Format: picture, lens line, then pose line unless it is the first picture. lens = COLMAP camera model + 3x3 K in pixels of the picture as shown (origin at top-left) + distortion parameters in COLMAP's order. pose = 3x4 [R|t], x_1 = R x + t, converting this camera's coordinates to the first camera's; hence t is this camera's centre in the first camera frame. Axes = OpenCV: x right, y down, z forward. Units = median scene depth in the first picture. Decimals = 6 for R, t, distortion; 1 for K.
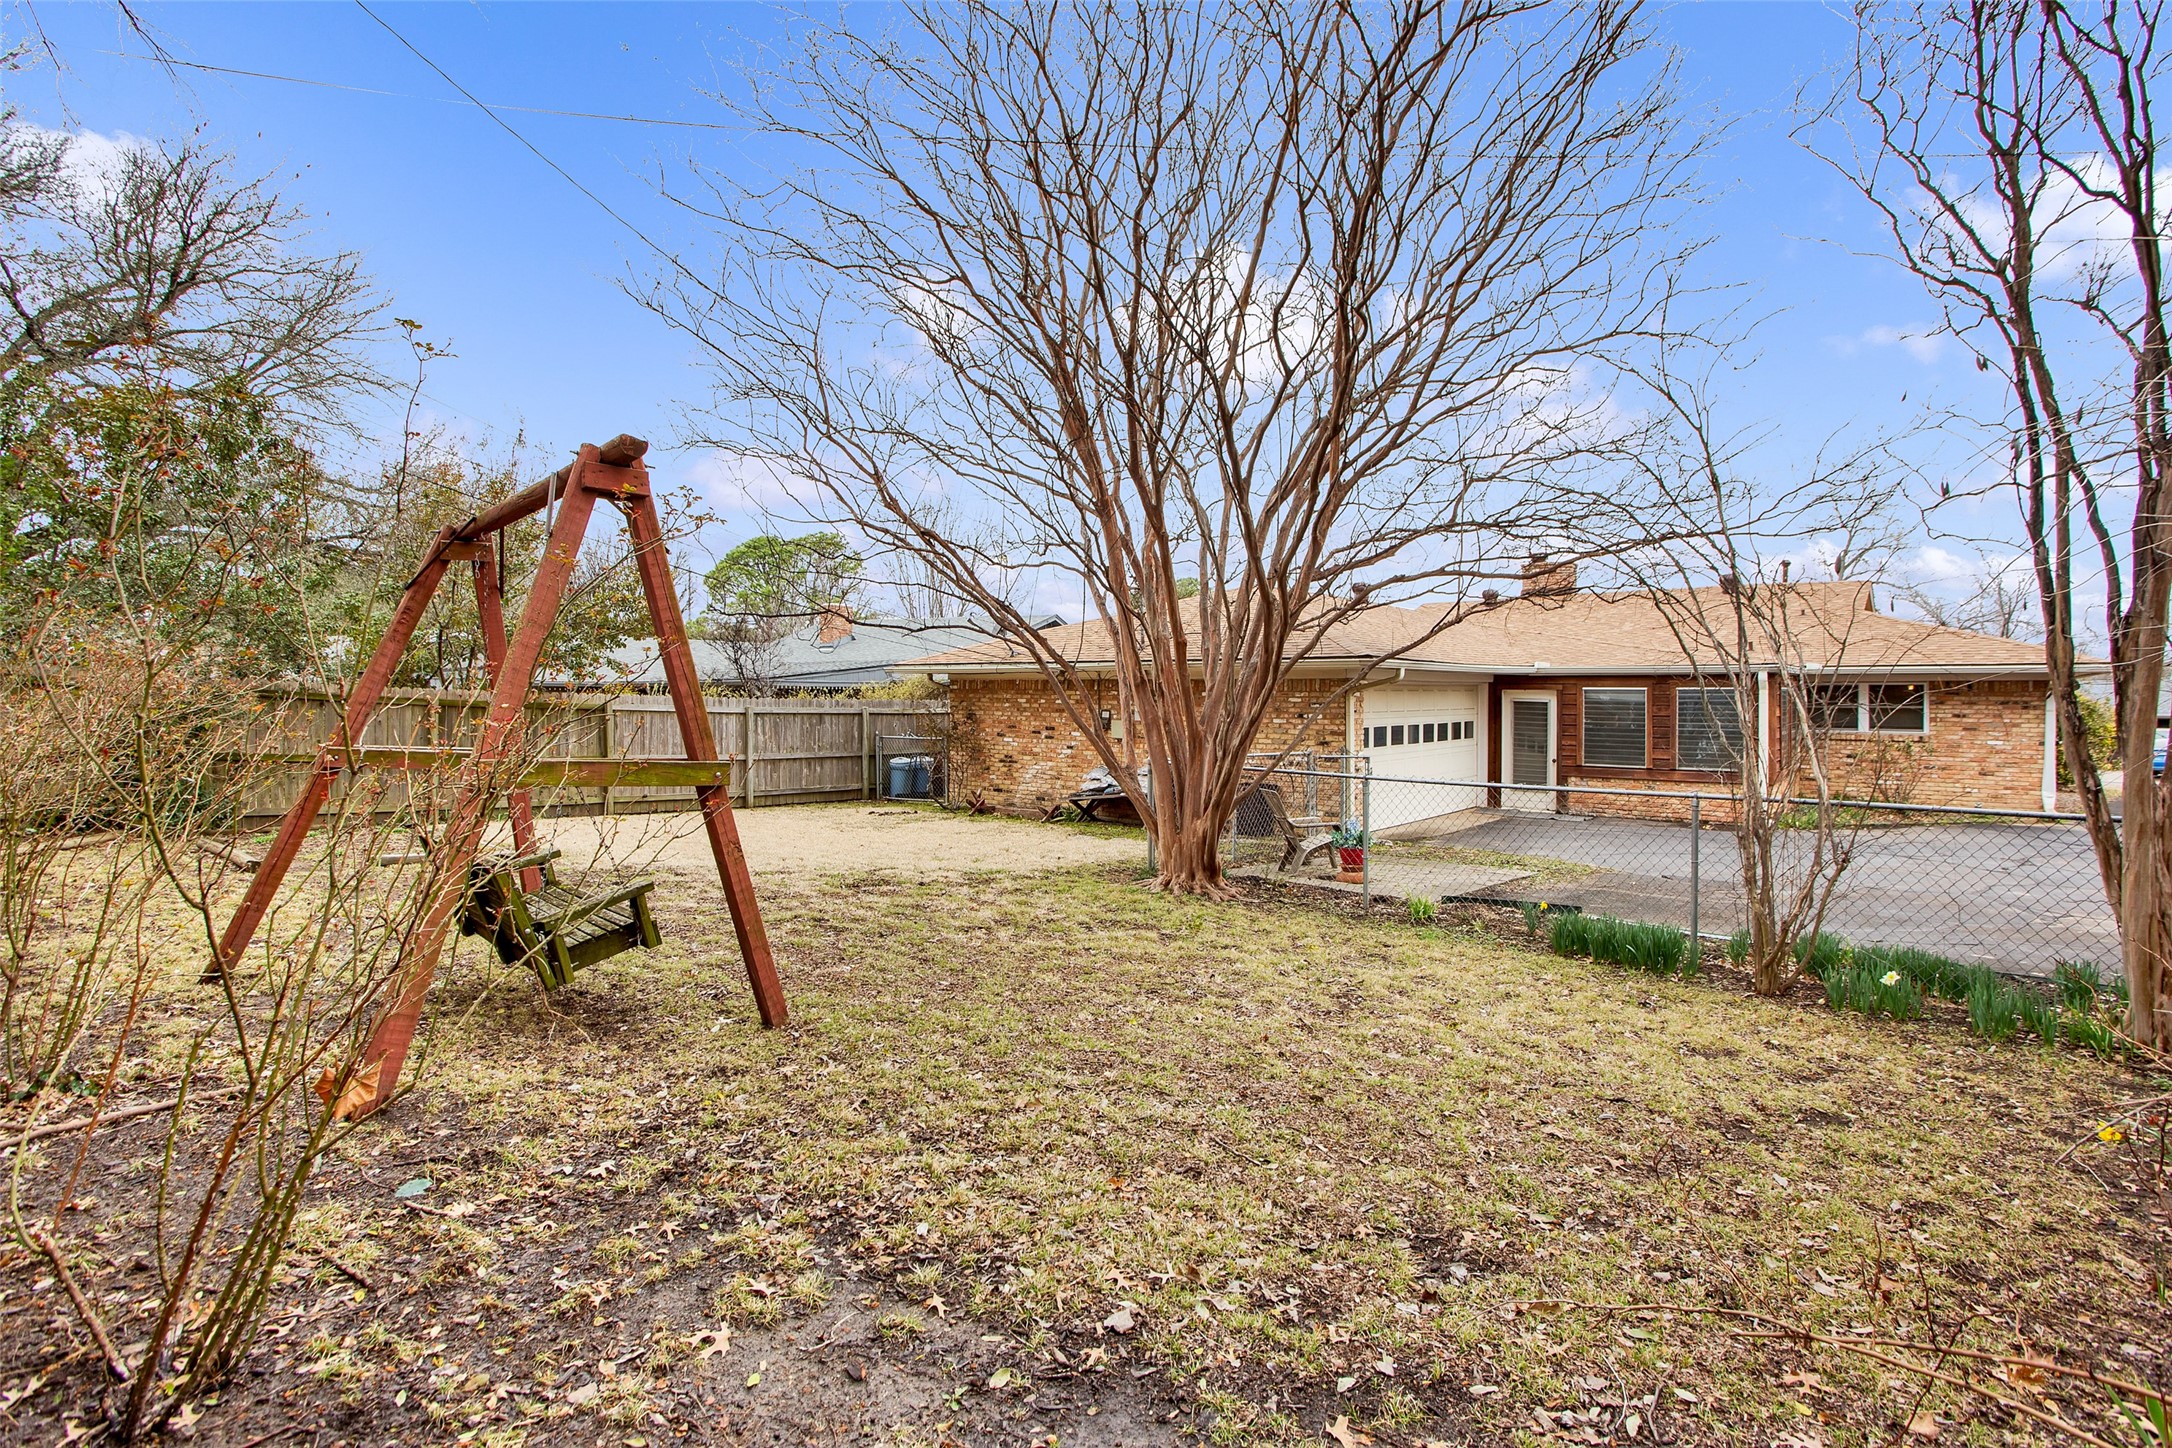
lens RADIAL K [[1085.7, 0, 1087.6], [0, 1085.7, 698.9], [0, 0, 1]] dist [-0.050031, 0.021437]
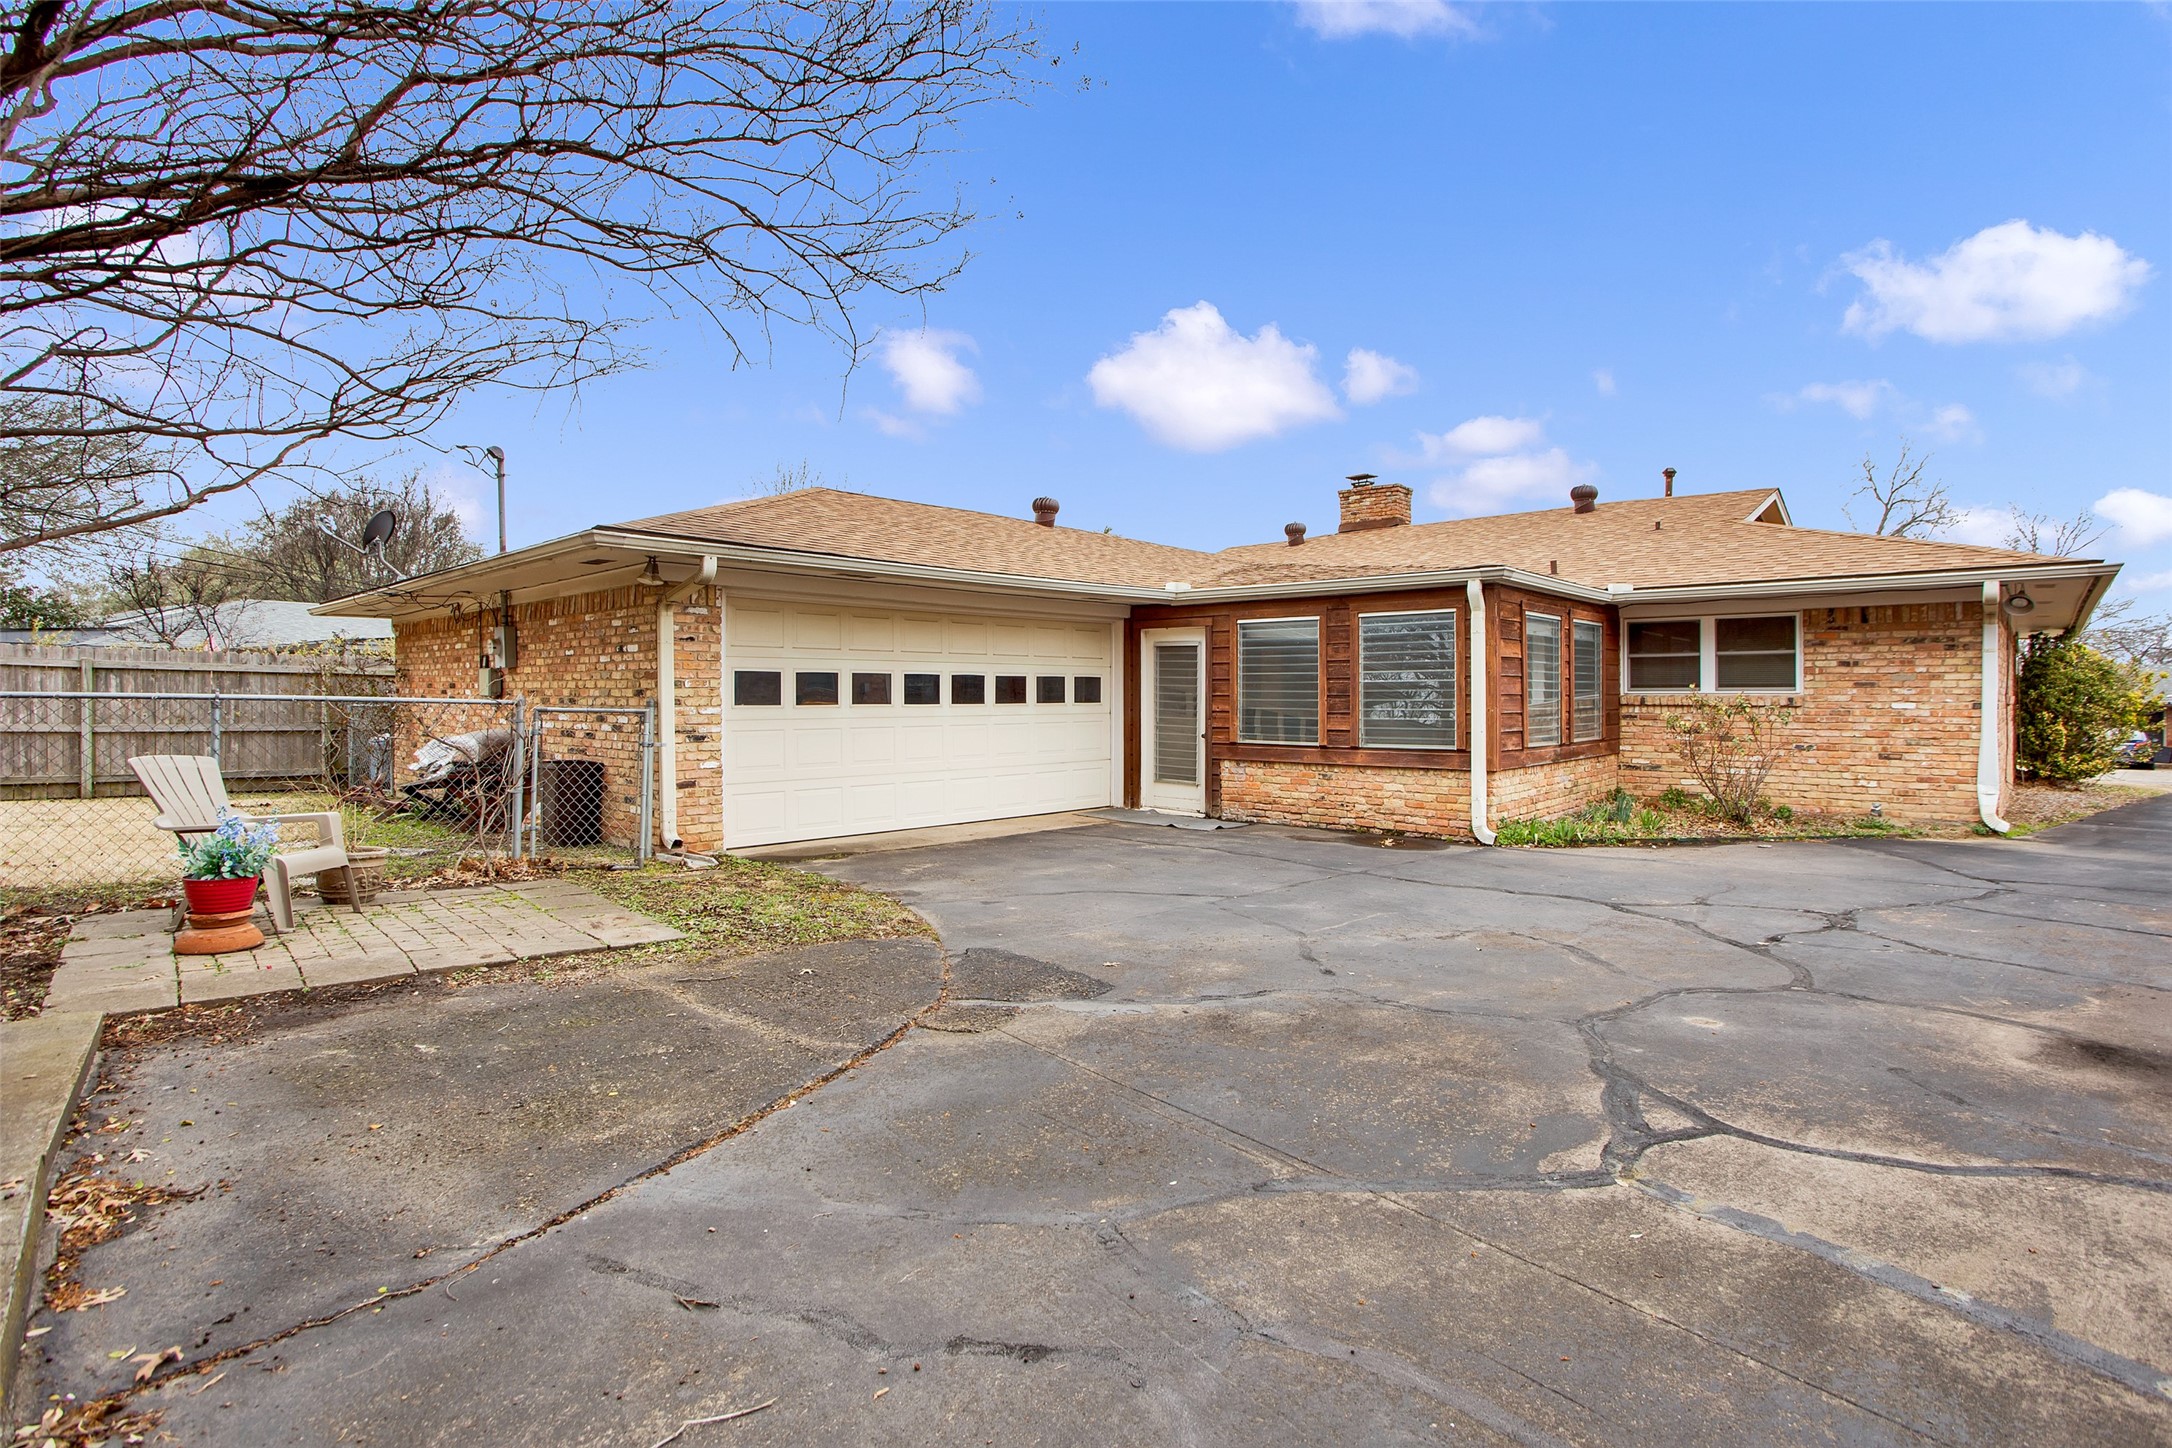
lens RADIAL K [[1085.7, 0, 1087.6], [0, 1085.7, 698.9], [0, 0, 1]] dist [-0.050031, 0.021437]
pose [[0.998904, -0.000381, -0.046796, 0.399378], [0.000264, 0.999997, -0.002516, 0.037358], [0.046797, 0.002501, 0.998901, 0.350831]]
